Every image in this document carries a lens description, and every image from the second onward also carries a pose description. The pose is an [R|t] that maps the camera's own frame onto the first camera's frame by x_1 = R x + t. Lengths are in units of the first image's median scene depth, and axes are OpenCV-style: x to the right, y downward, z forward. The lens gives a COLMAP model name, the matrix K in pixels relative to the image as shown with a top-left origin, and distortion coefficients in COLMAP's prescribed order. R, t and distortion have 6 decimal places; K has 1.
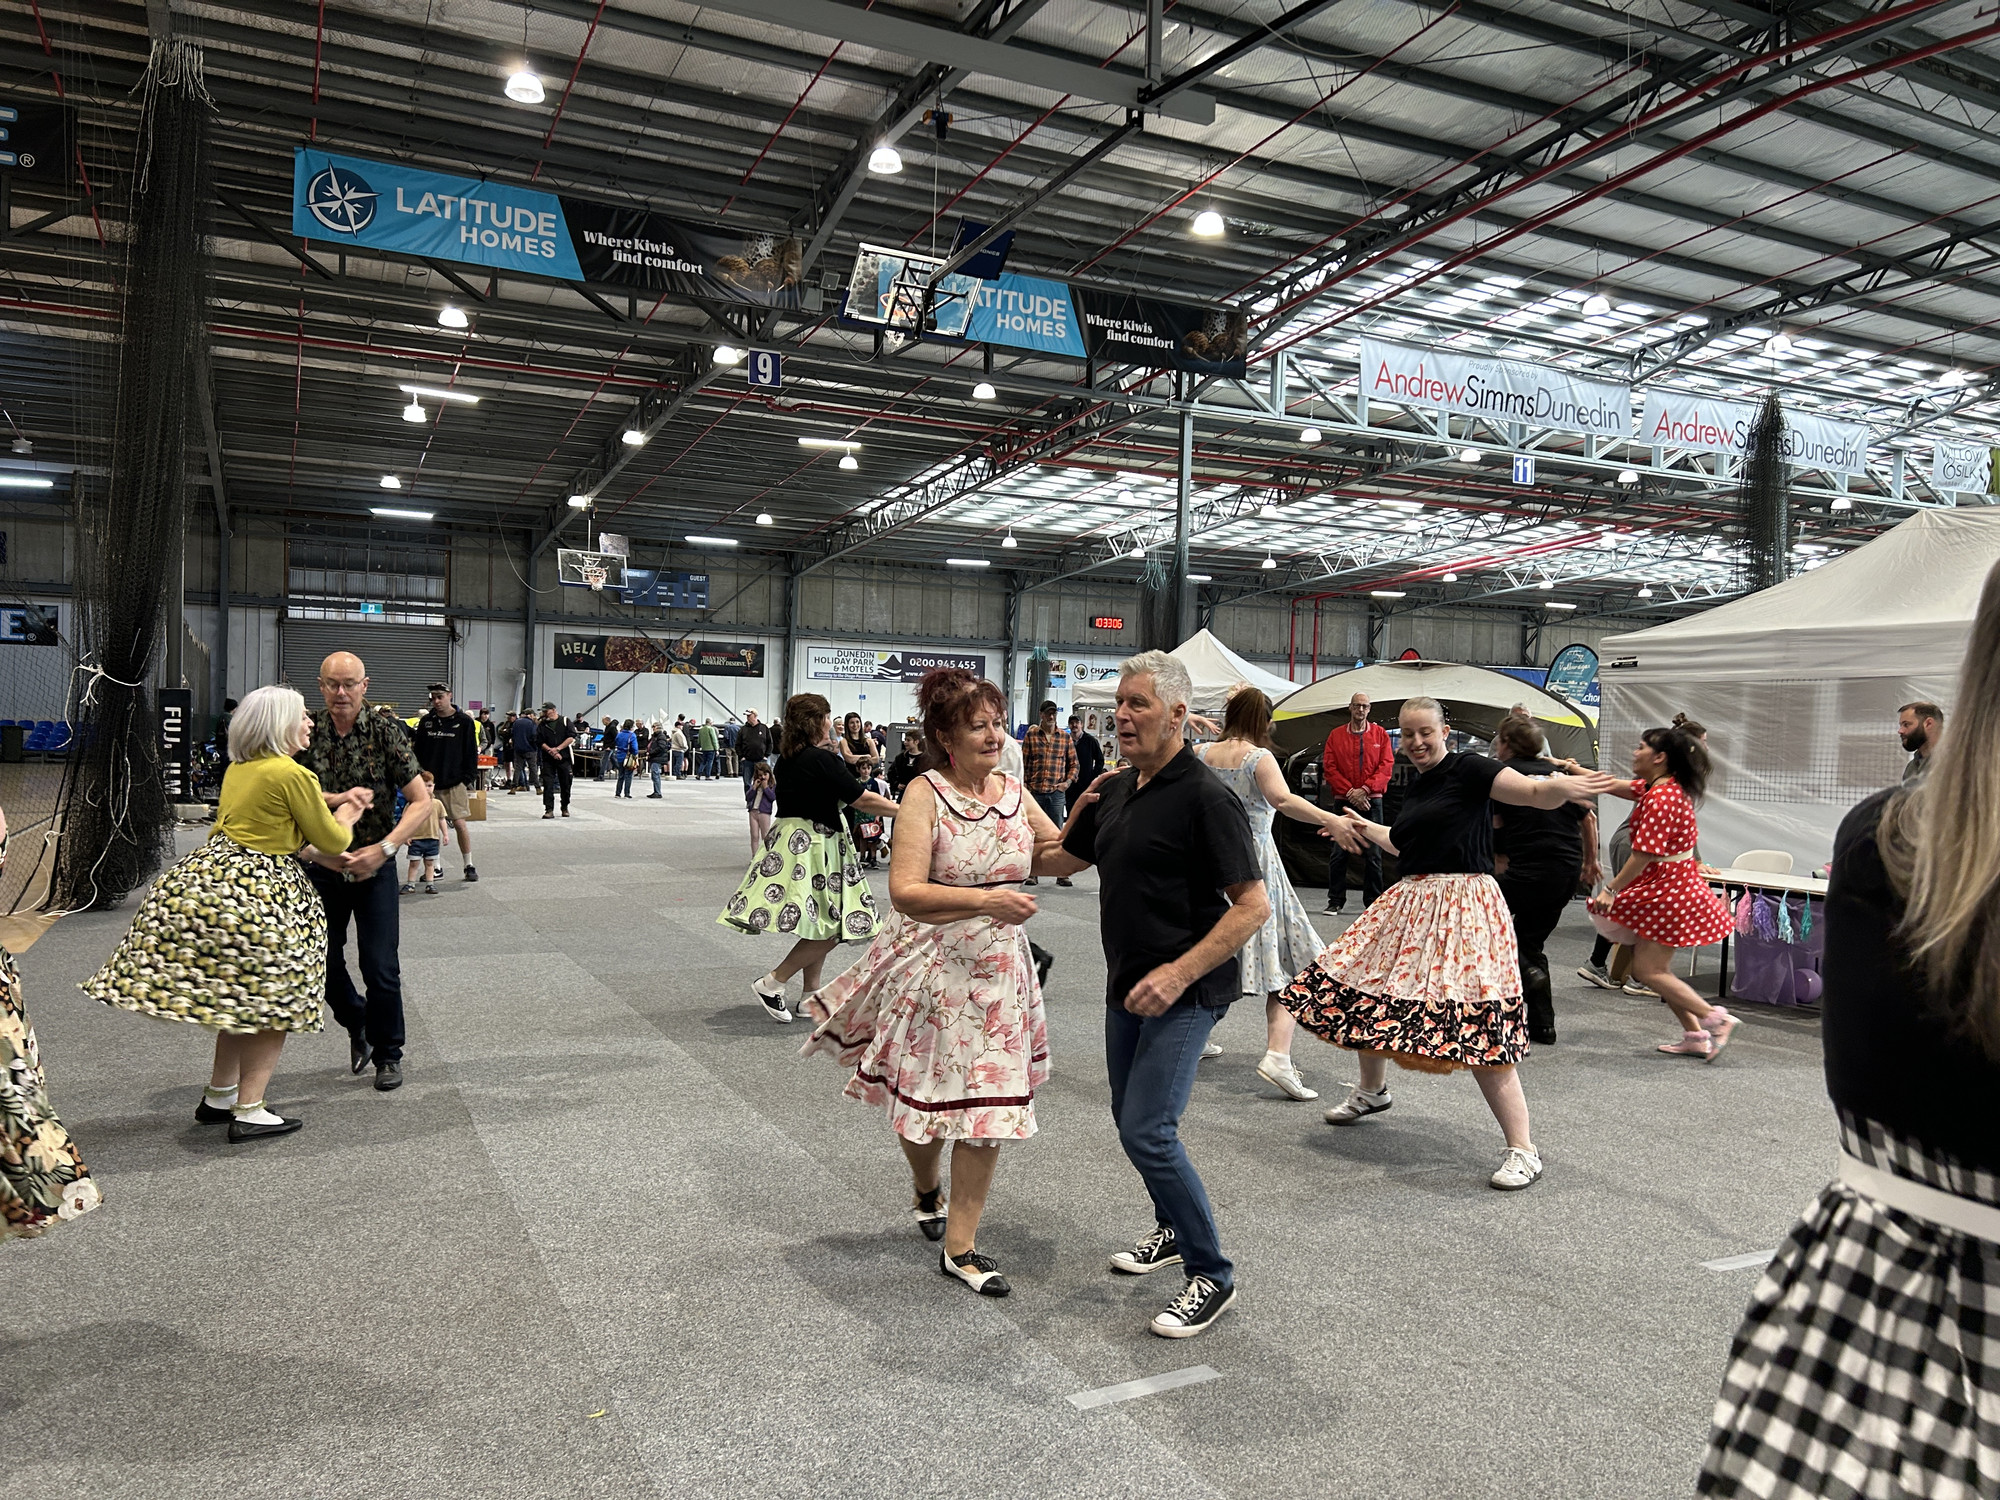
lens RADIAL K [[1476.3, 0, 1000.0], [0, 1476.3, 750.0], [0, 0, 1]] dist [-0.012811, -0.010738]
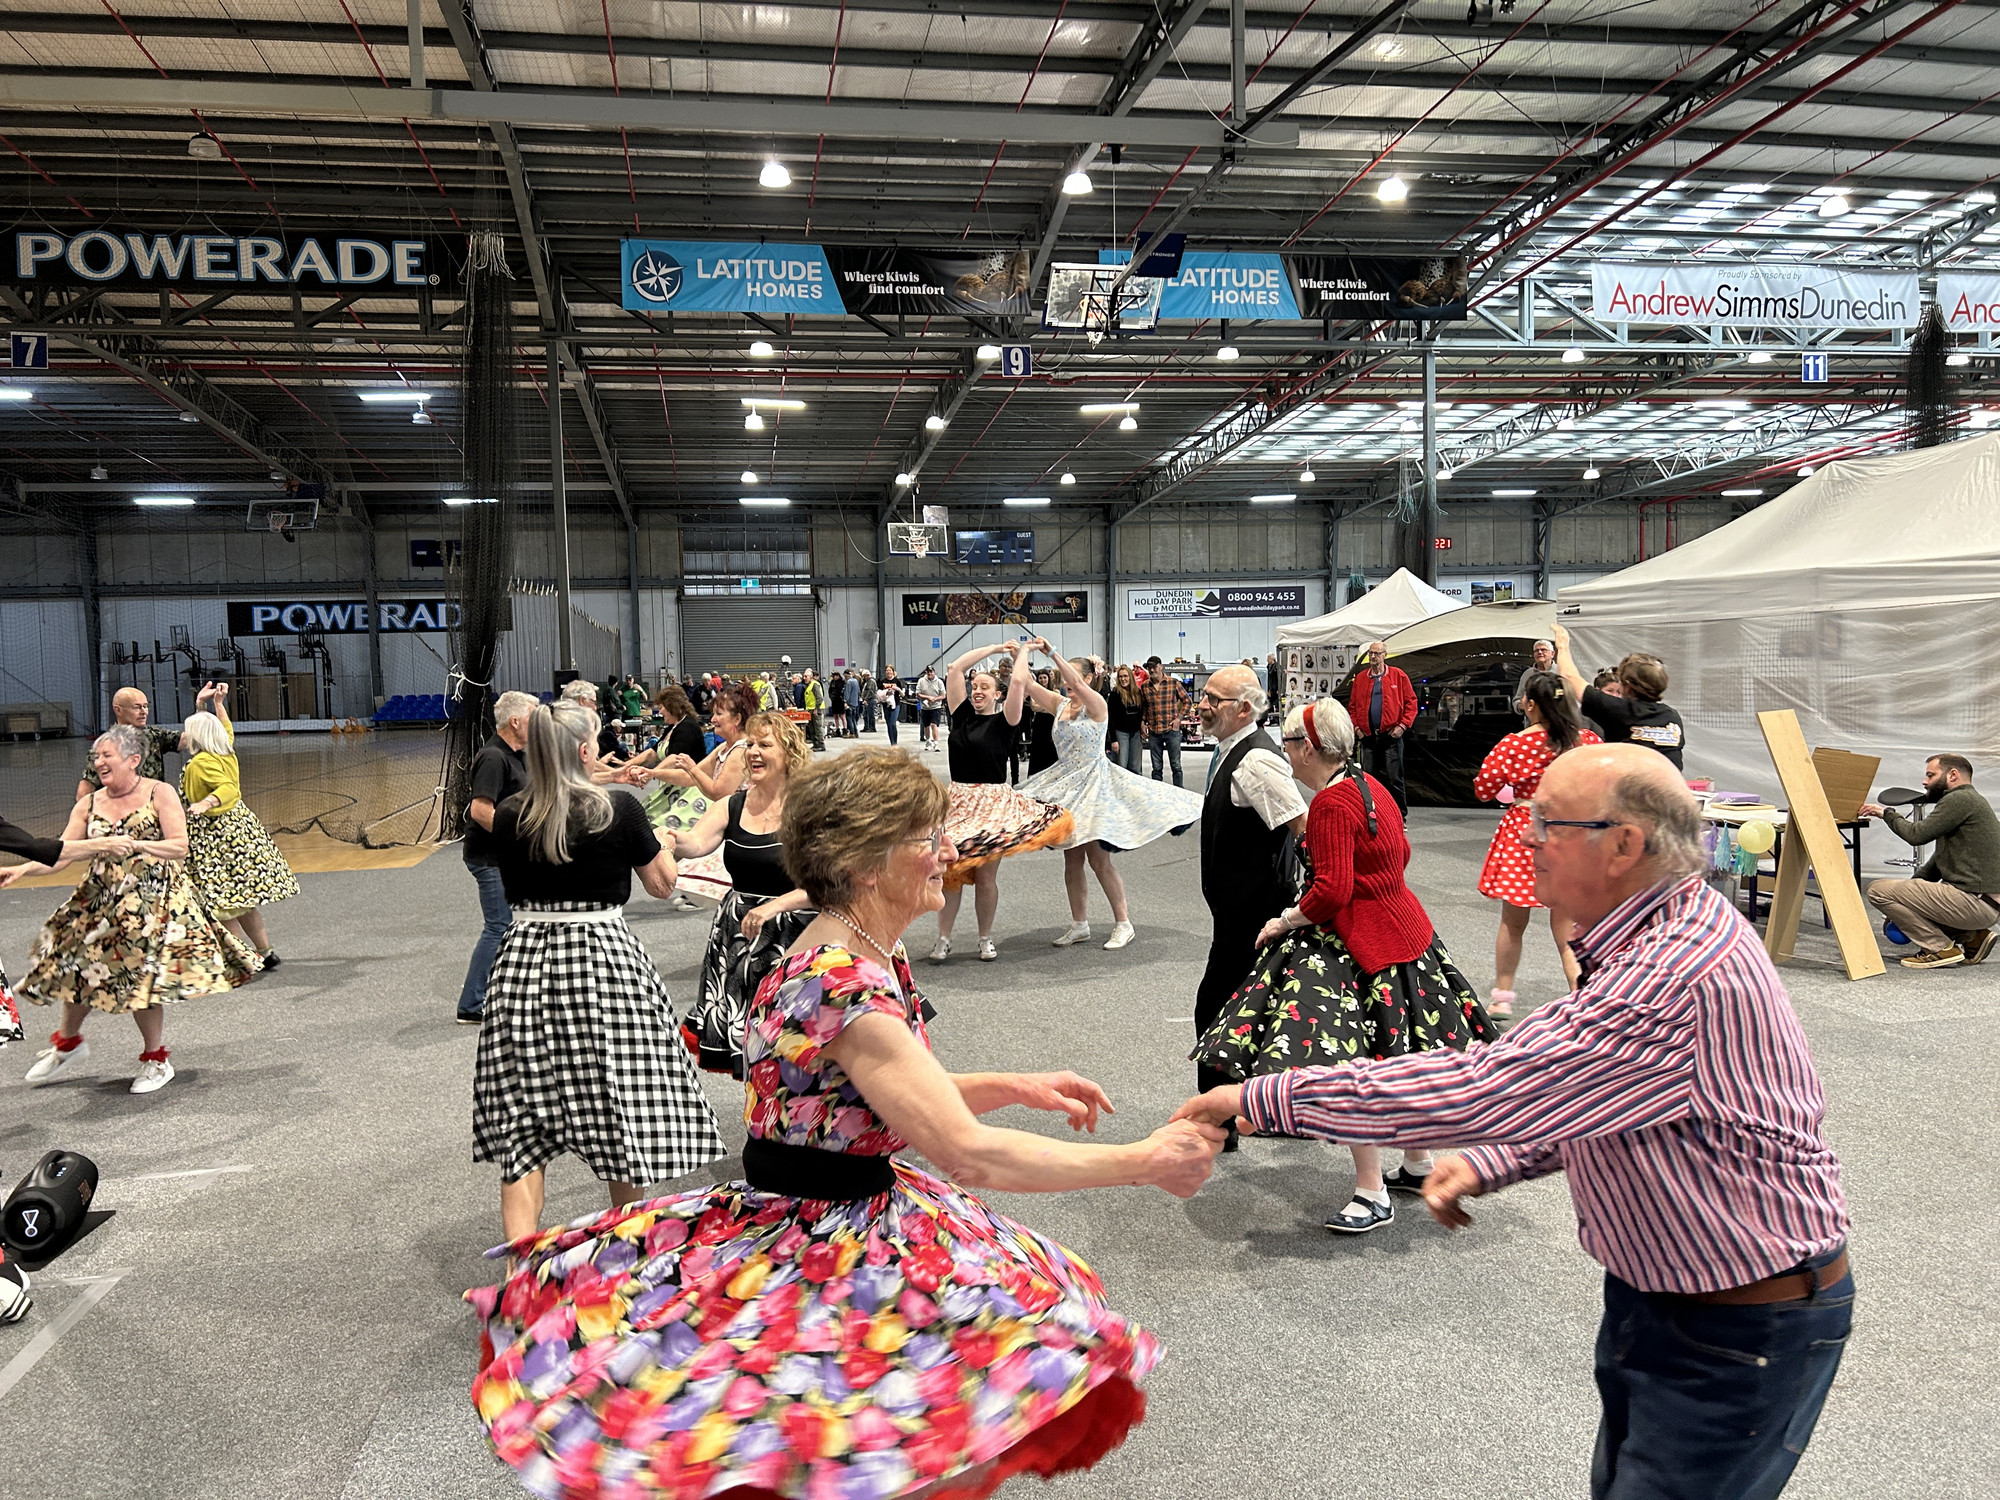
lens RADIAL K [[1524.9, 0, 998.7], [0, 1524.9, 792.6], [0, 0, 1]] dist [-0.059853, -0.000742]
pose [[0.957096, -0.028540, -0.288362, 0.130102], [0.050803, 0.996251, 0.070016, -0.008408], [0.285282, -0.081662, 0.954958, -0.124064]]
